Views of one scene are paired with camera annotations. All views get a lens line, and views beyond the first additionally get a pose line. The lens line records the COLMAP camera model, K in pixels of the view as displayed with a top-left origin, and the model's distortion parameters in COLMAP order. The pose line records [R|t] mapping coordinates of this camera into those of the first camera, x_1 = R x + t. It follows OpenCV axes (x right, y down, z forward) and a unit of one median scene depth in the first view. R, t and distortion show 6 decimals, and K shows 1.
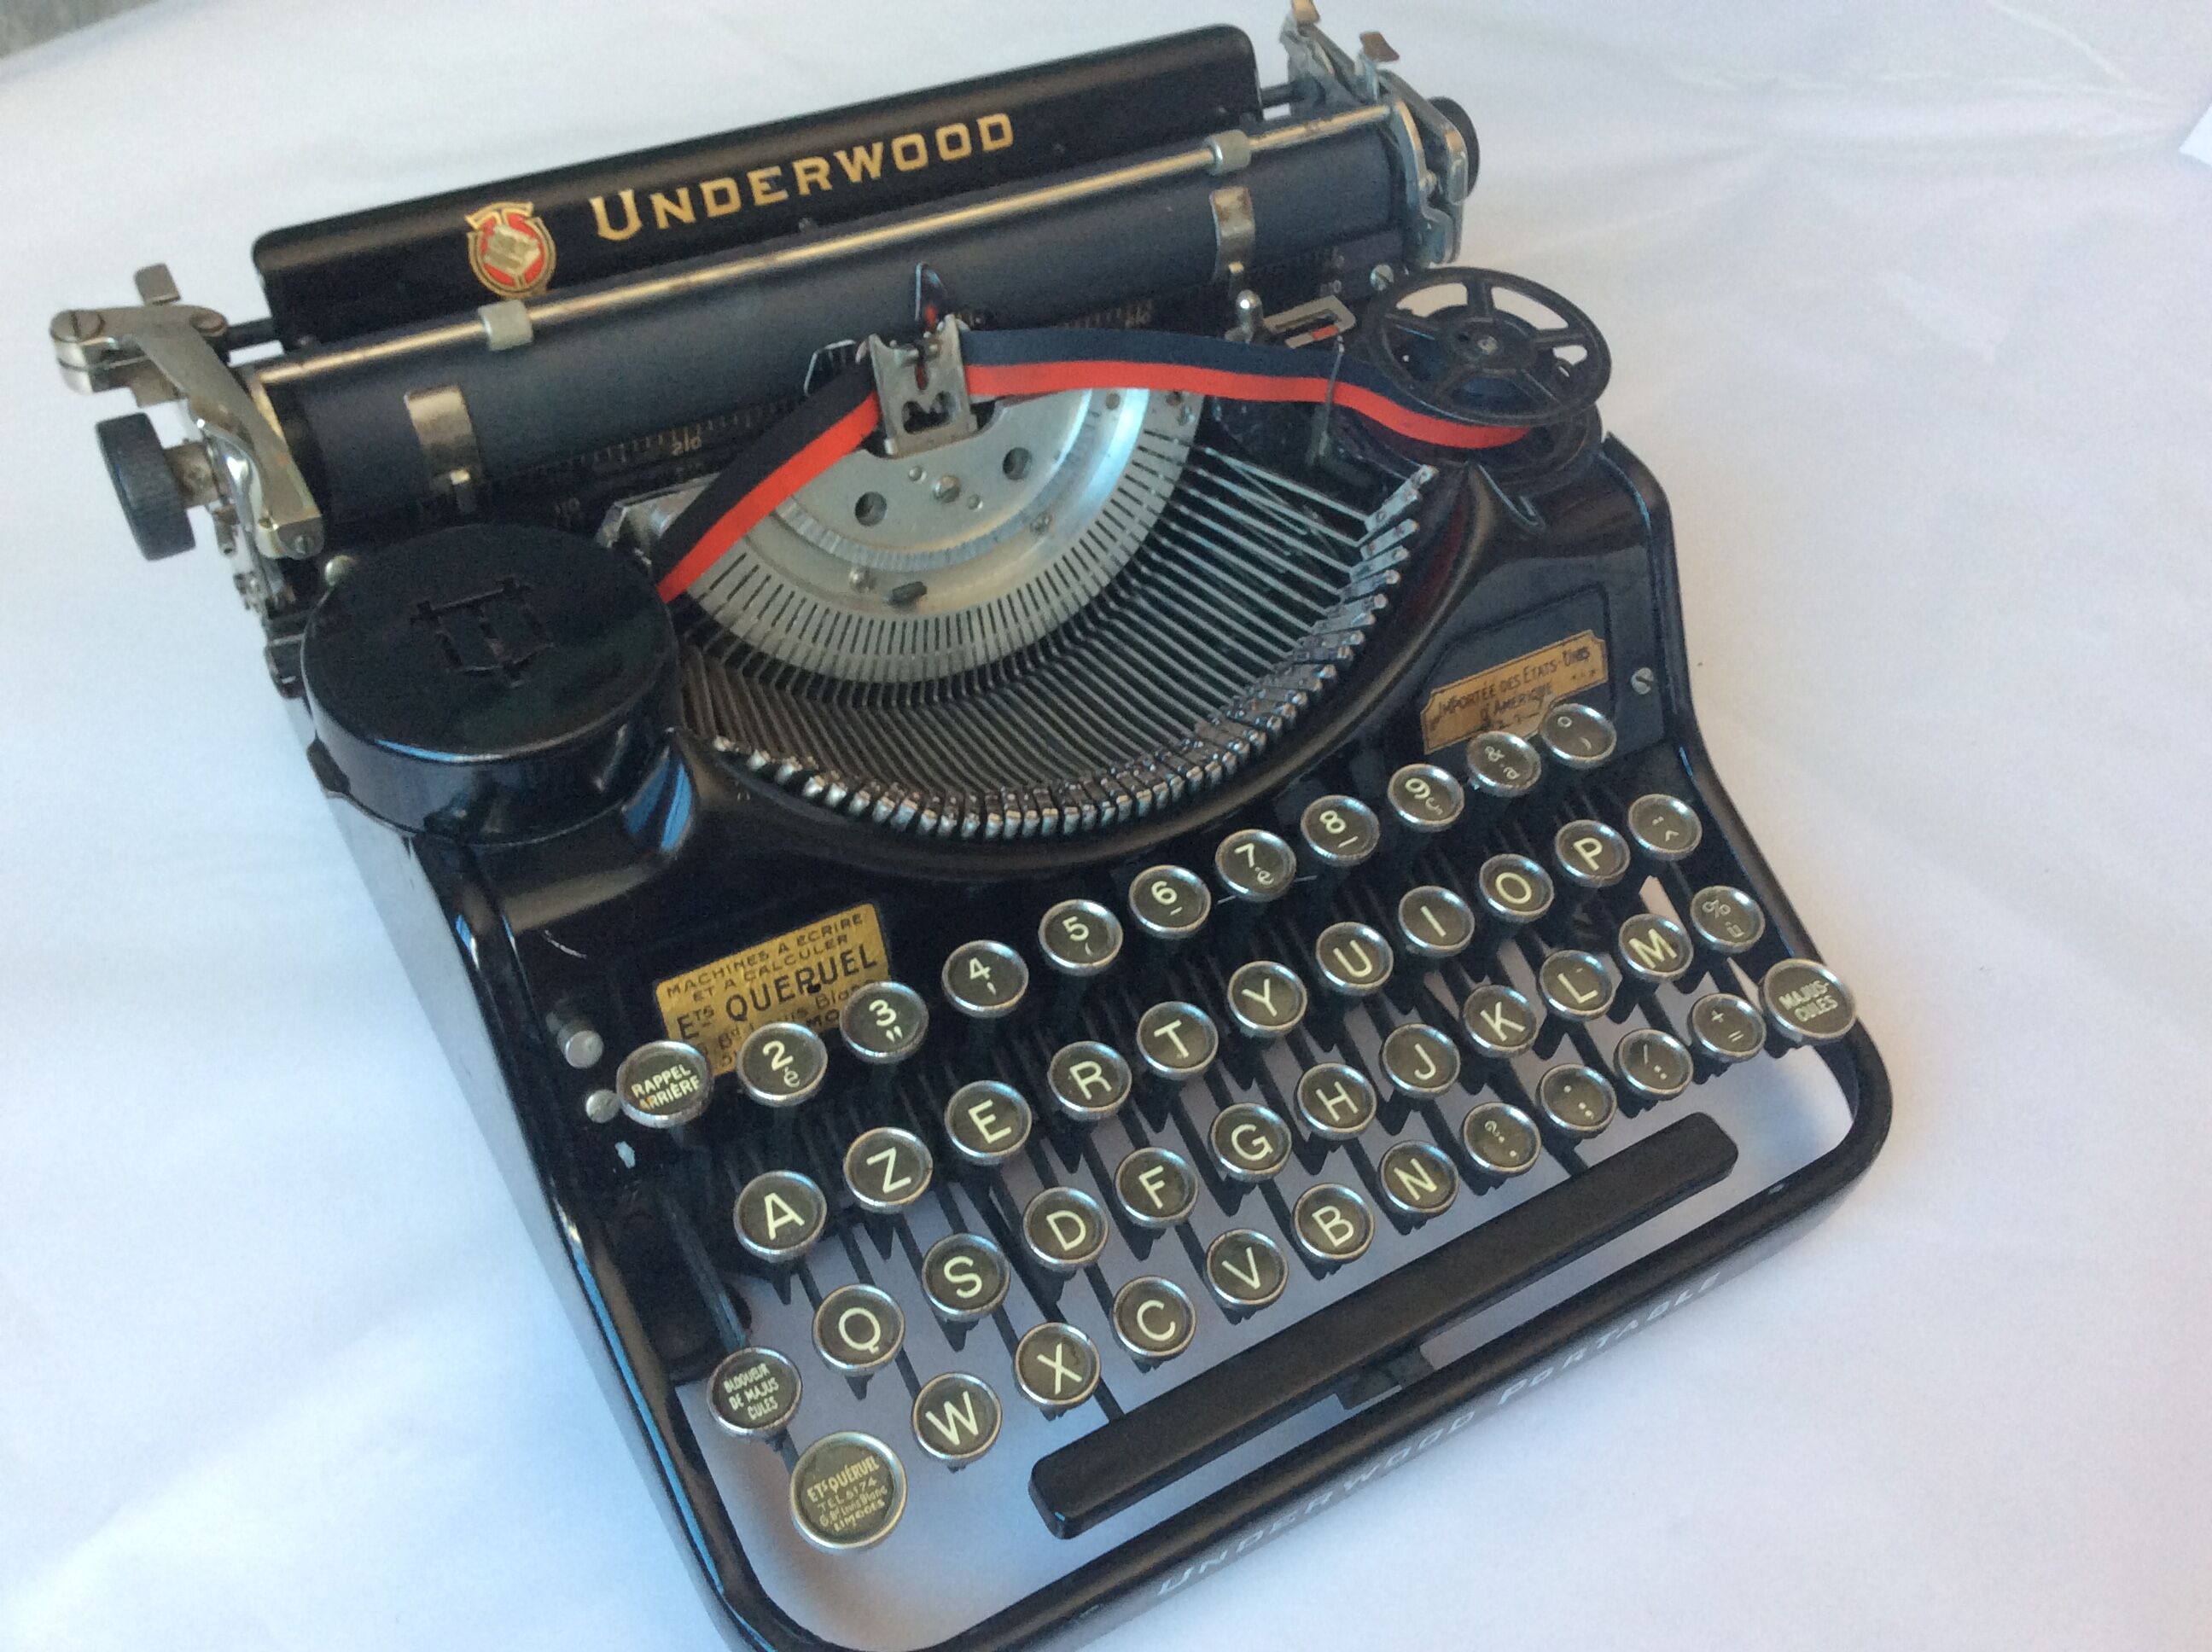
lens RADIAL K [[2109.2, 0, 1116.1], [0, 2109.2, 839.0], [0, 0, 1]] dist [0.041065, -0.002368]
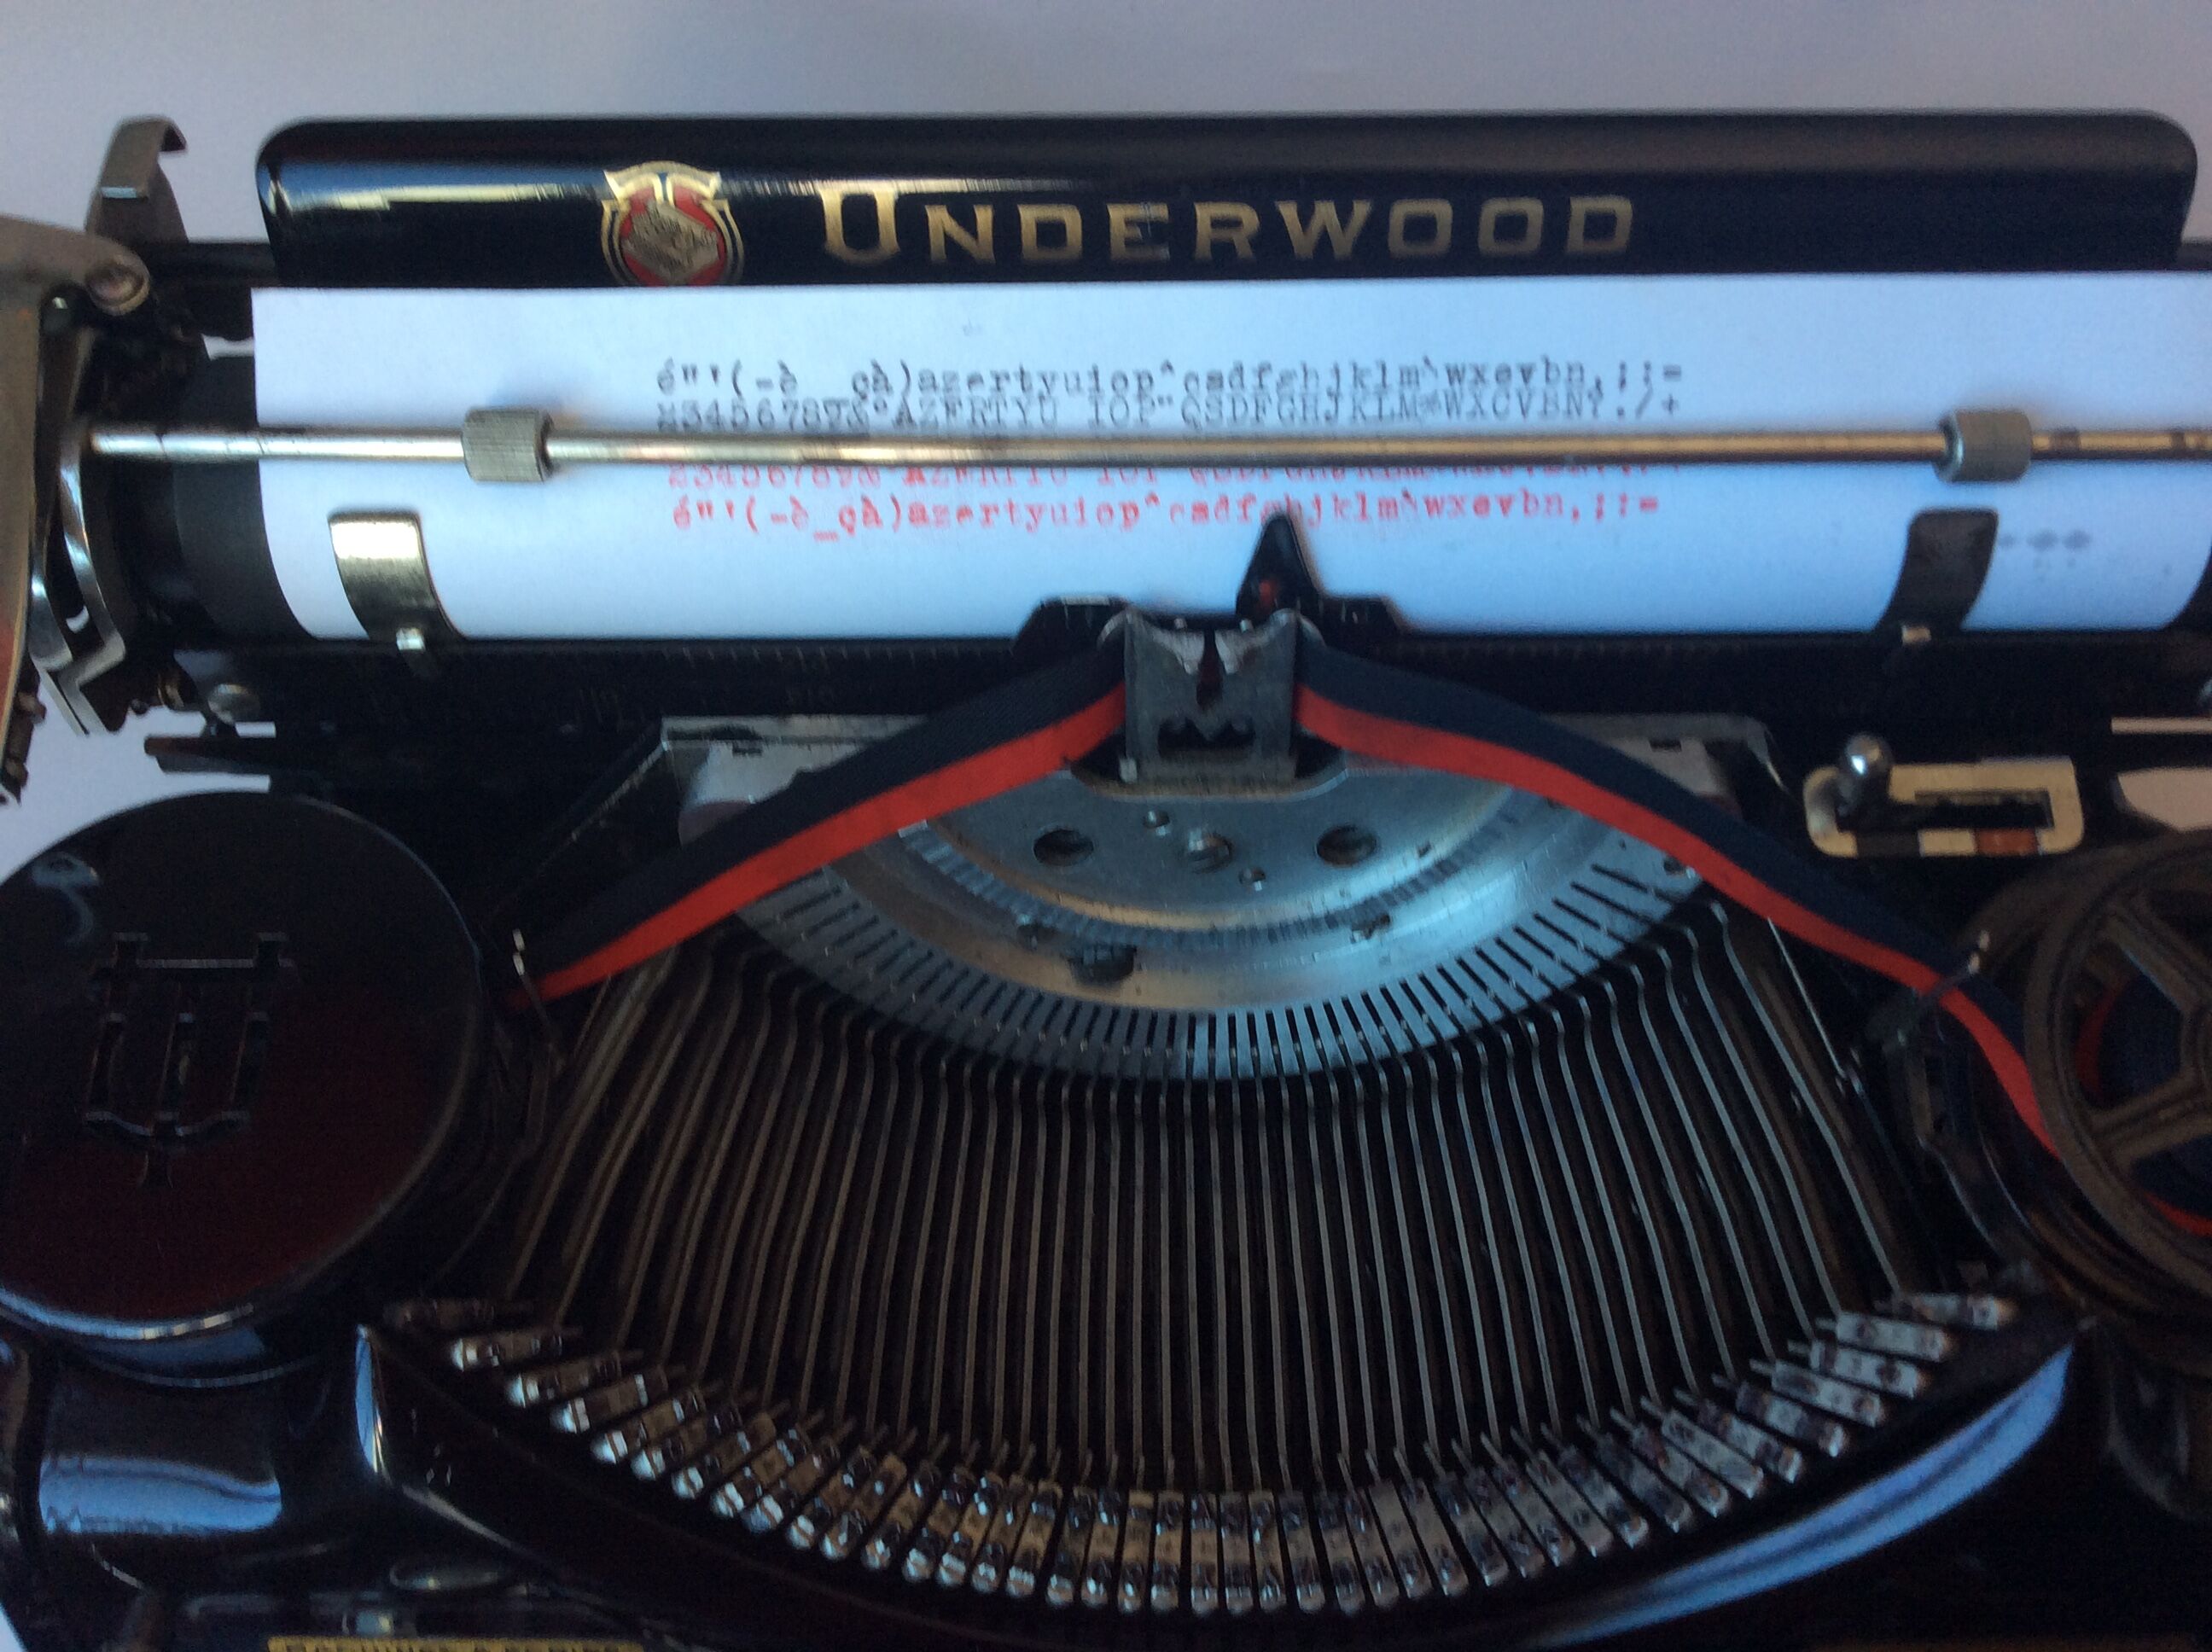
lens RADIAL K [[2040.2, 0, 1106.0], [0, 2040.2, 826.0], [0, 0, 1]] dist [0.100363, -0.272355]
pose [[0.851175, 0.430919, -0.299684, 0.066087], [-0.331960, 0.884216, 0.328580, -0.370222], [0.406577, -0.180196, 0.895670, 0.508850]]
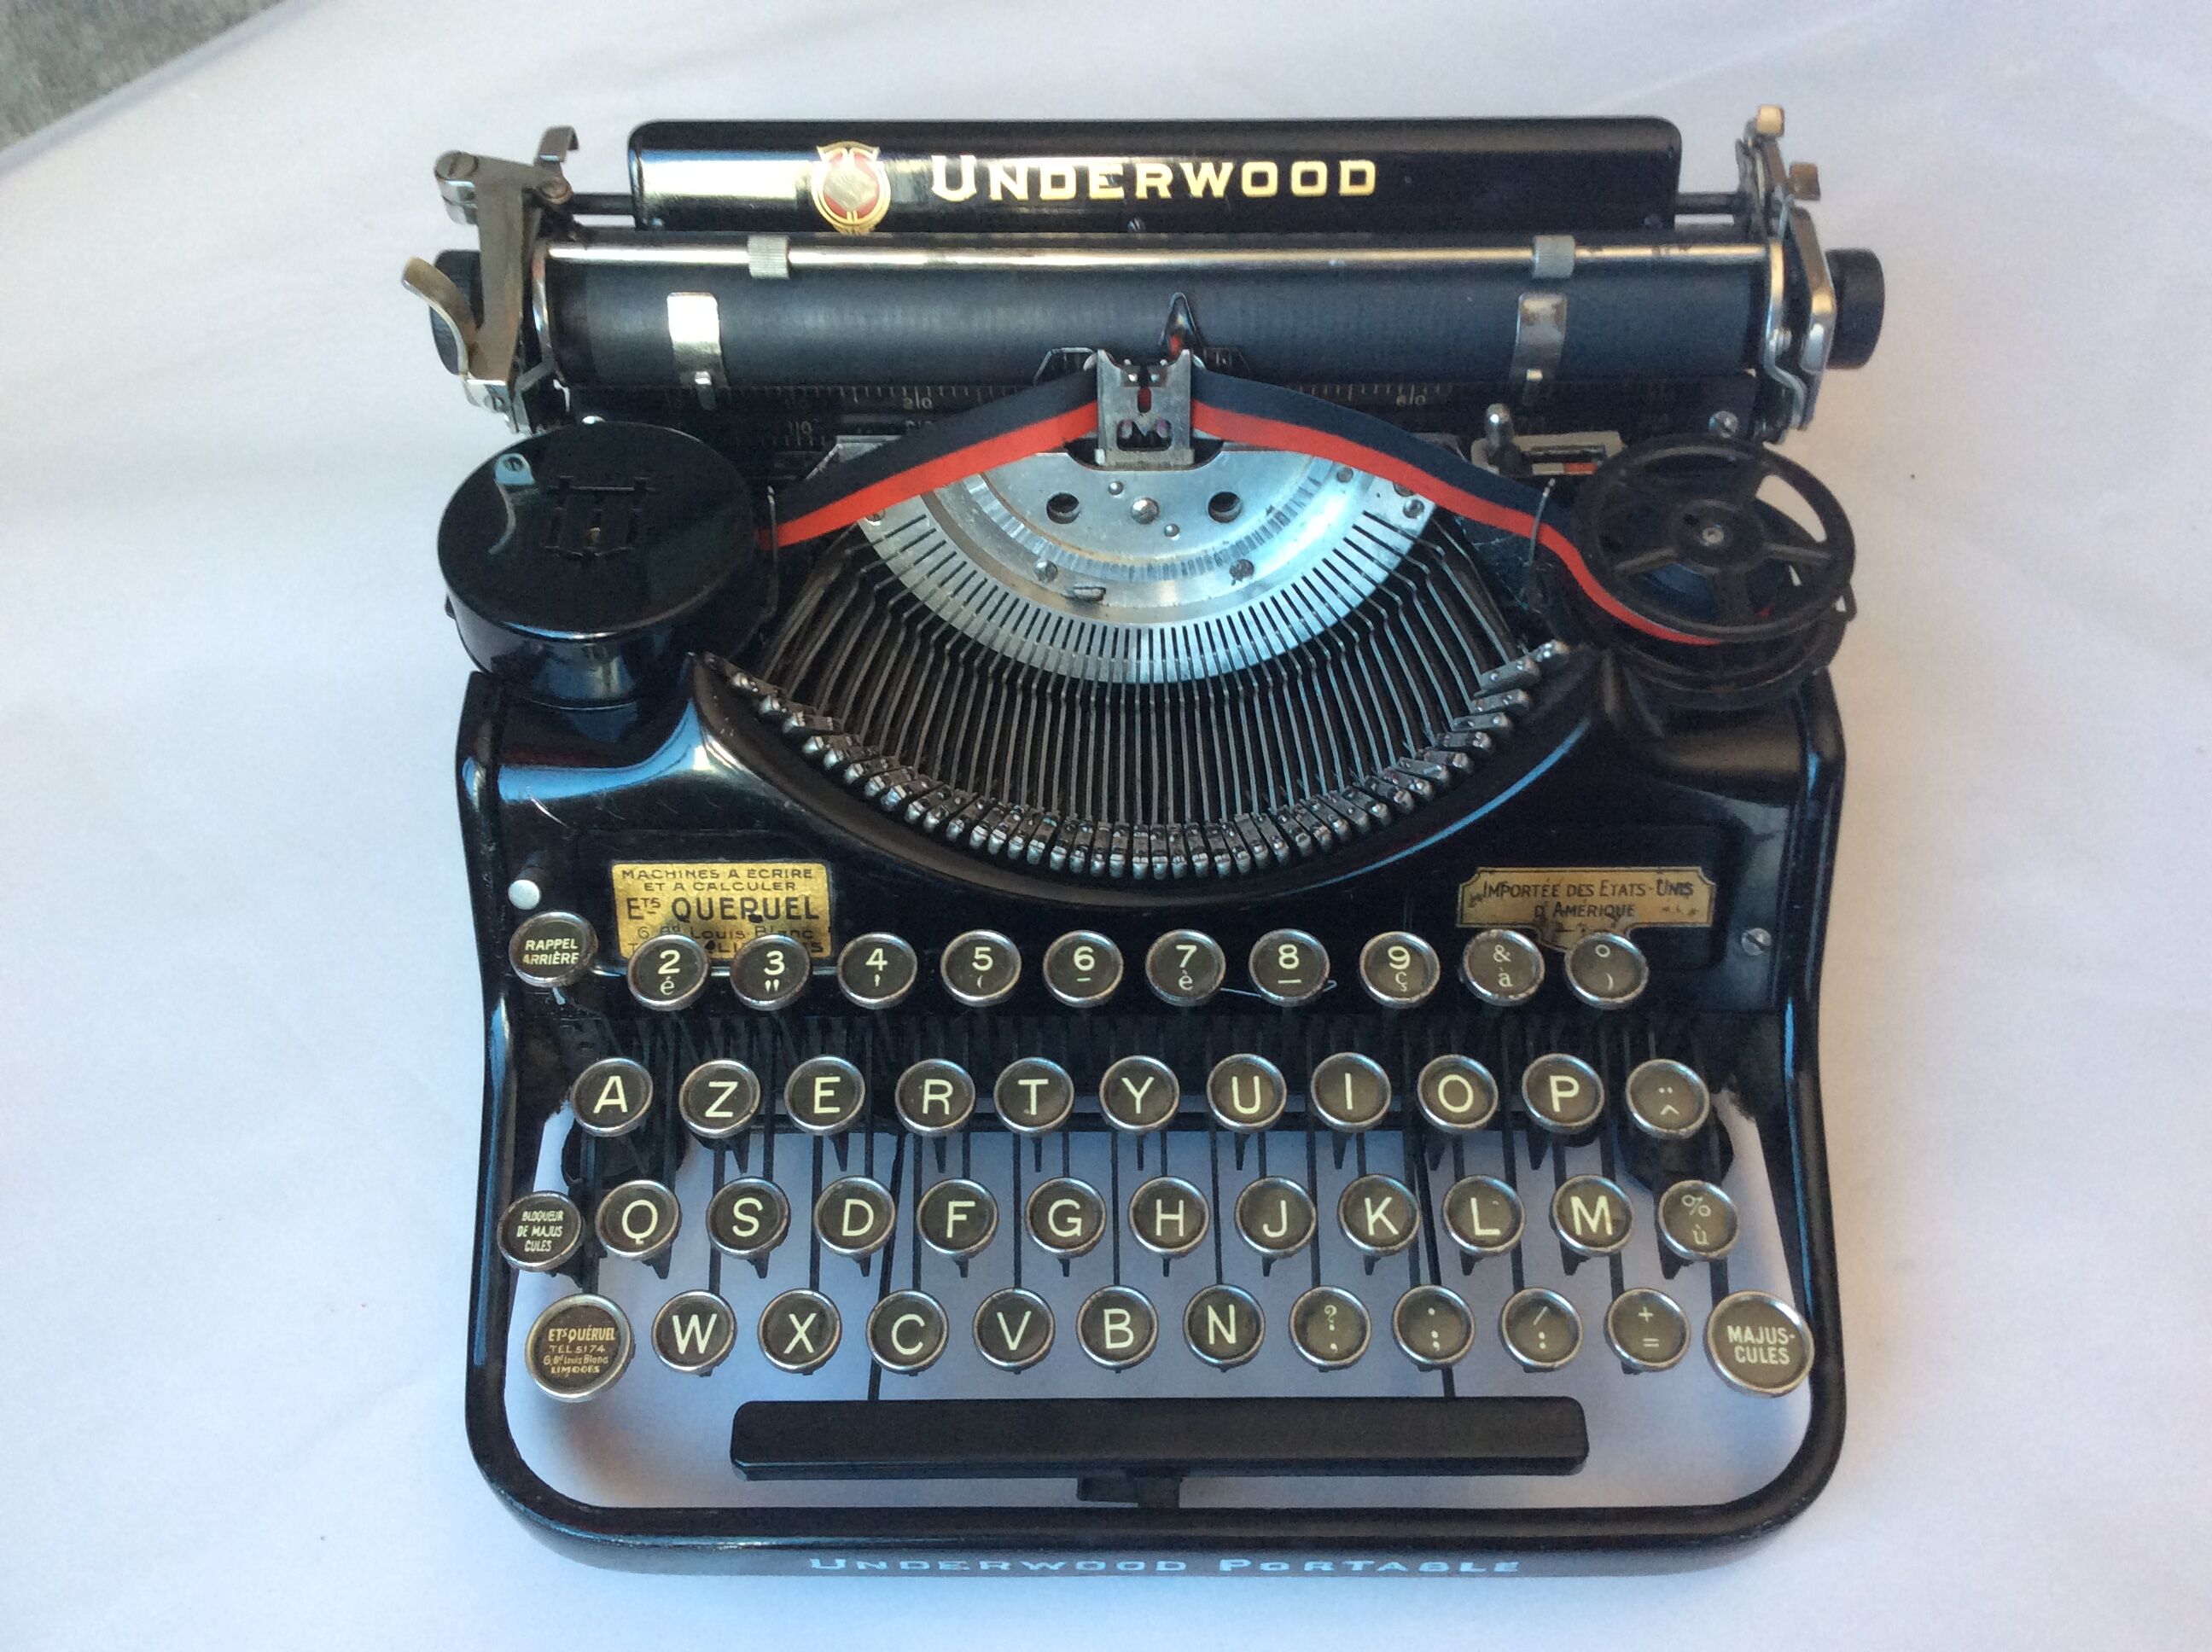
lens RADIAL K [[2040.2, 0, 1106.0], [0, 2040.2, 826.0], [0, 0, 1]] dist [0.100363, -0.272355]
pose [[0.850122, 0.356186, -0.387845, 0.362917], [-0.332347, 0.934226, 0.129491, -0.153501], [0.408458, 0.018816, 0.912583, 0.093664]]
